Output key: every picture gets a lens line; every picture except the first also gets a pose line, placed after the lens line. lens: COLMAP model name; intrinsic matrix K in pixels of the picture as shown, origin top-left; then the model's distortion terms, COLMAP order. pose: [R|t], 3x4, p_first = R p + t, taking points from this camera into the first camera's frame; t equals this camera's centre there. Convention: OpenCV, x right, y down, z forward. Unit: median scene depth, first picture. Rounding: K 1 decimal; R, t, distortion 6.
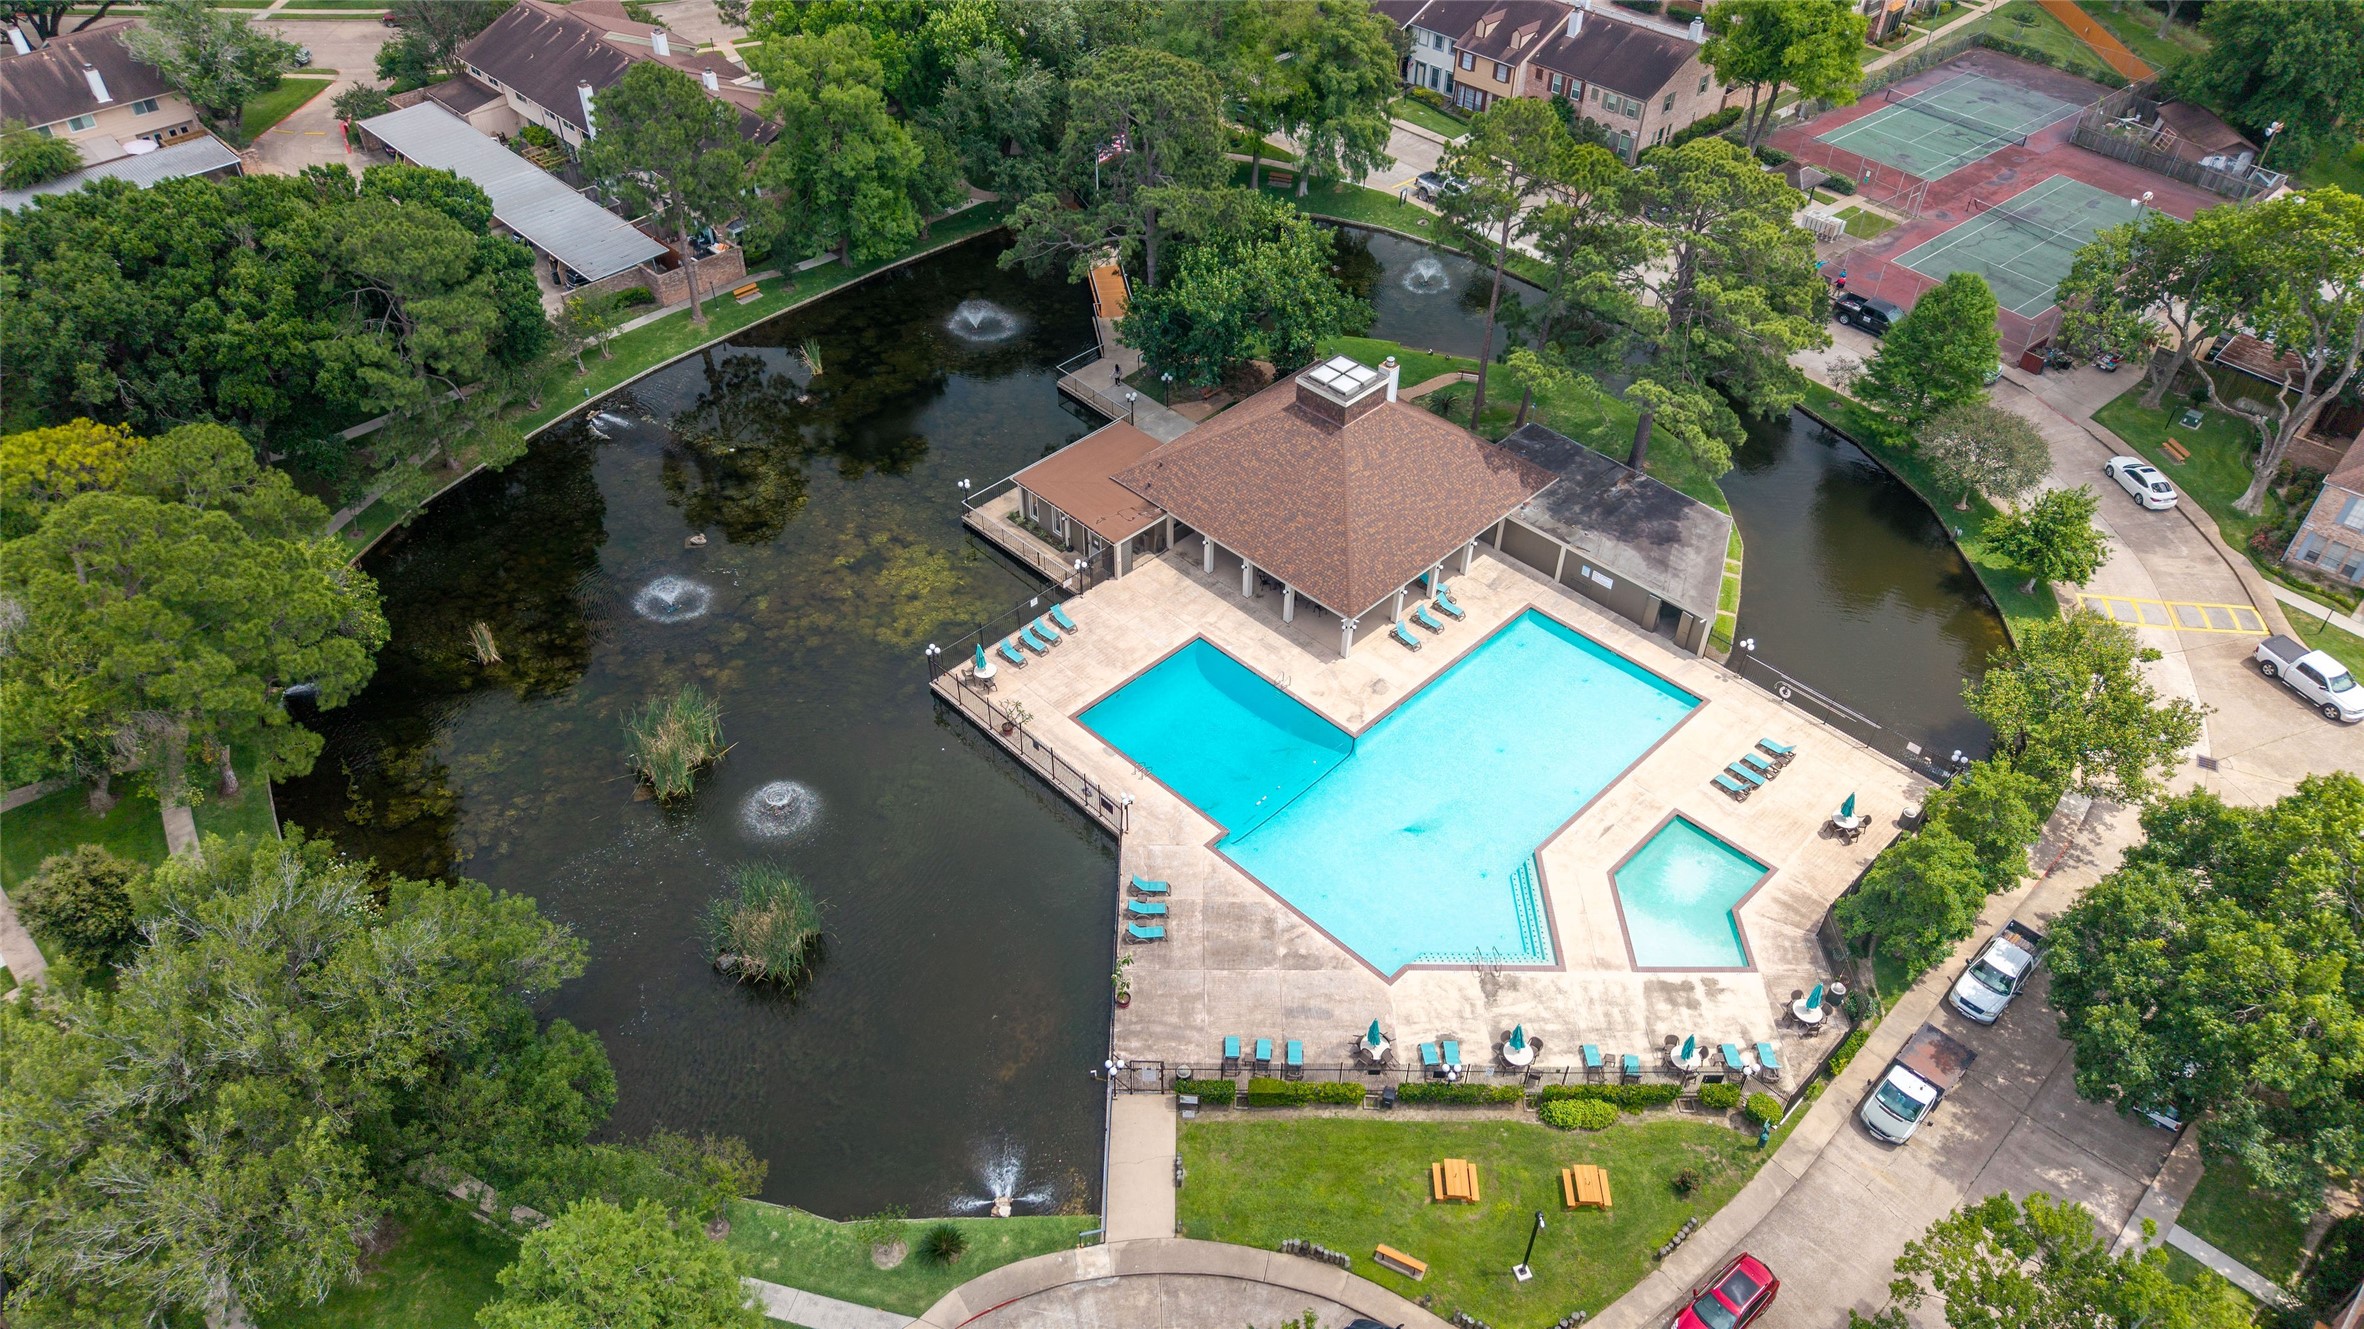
lens RADIAL K [[1590.7, 0, 1182.0], [0, 1590.7, 664.5], [0, 0, 1]] dist [0.069204, -0.078466]
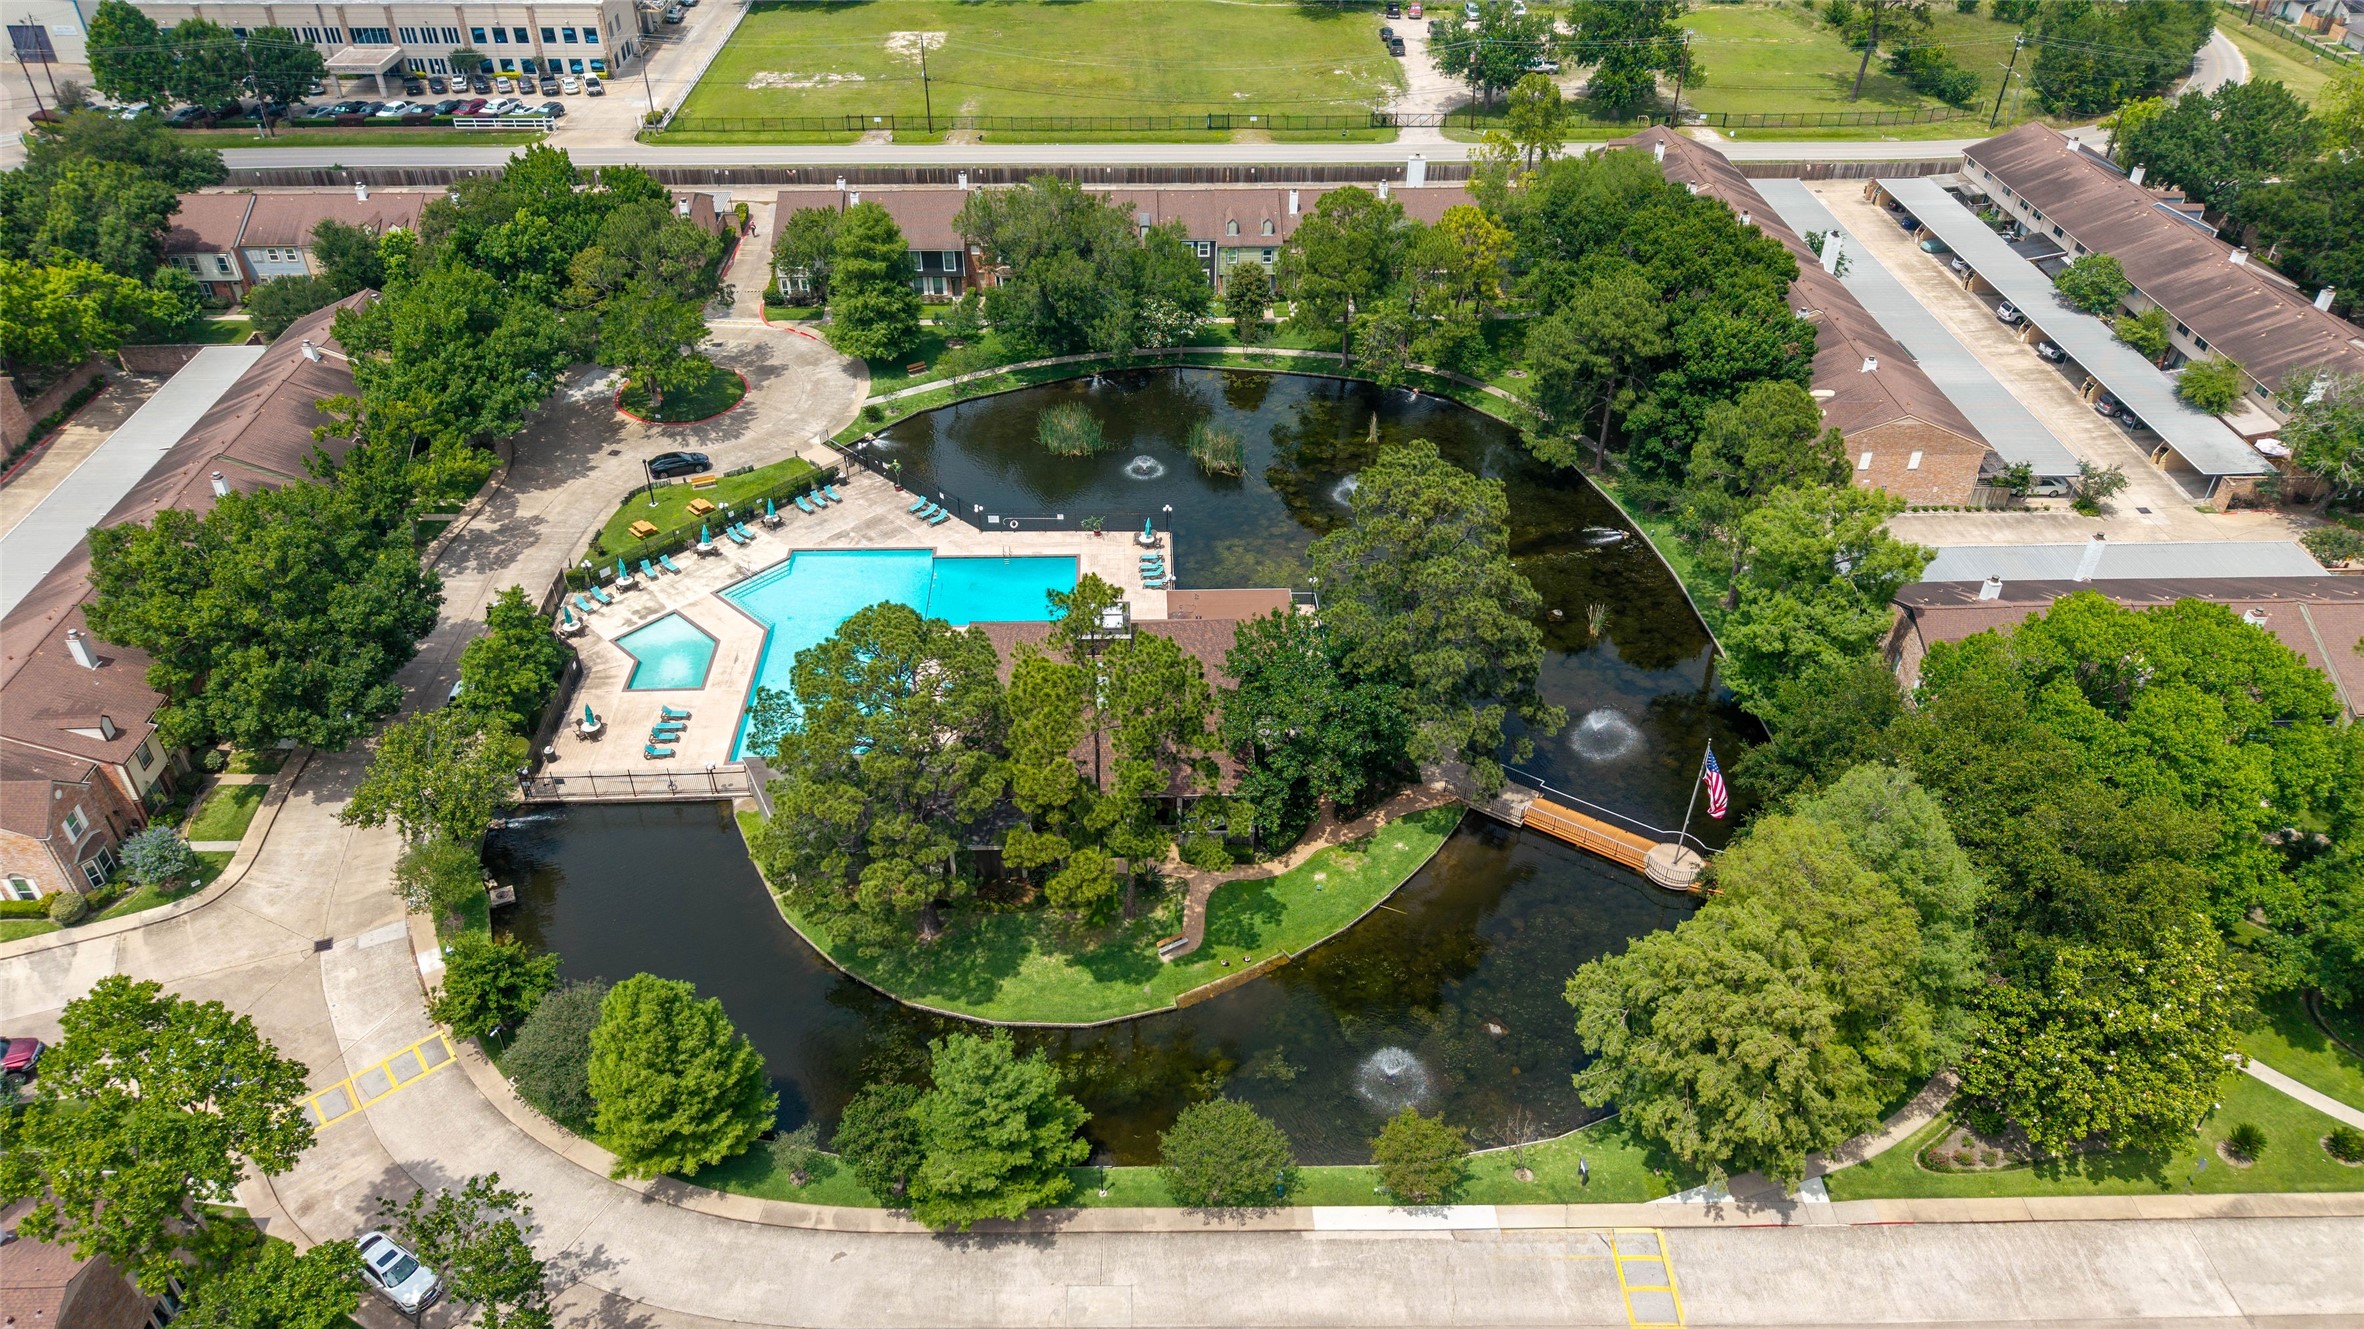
lens RADIAL K [[1616.9, 0, 1182.0], [0, 1616.9, 664.5], [0, 0, 1]] dist [0.041580, -0.083304]
pose [[-0.683538, 0.419692, -0.597189, 0.808092], [-0.489050, 0.344033, 0.801543, -1.186651], [0.541854, 0.839941, -0.029909, 1.176015]]
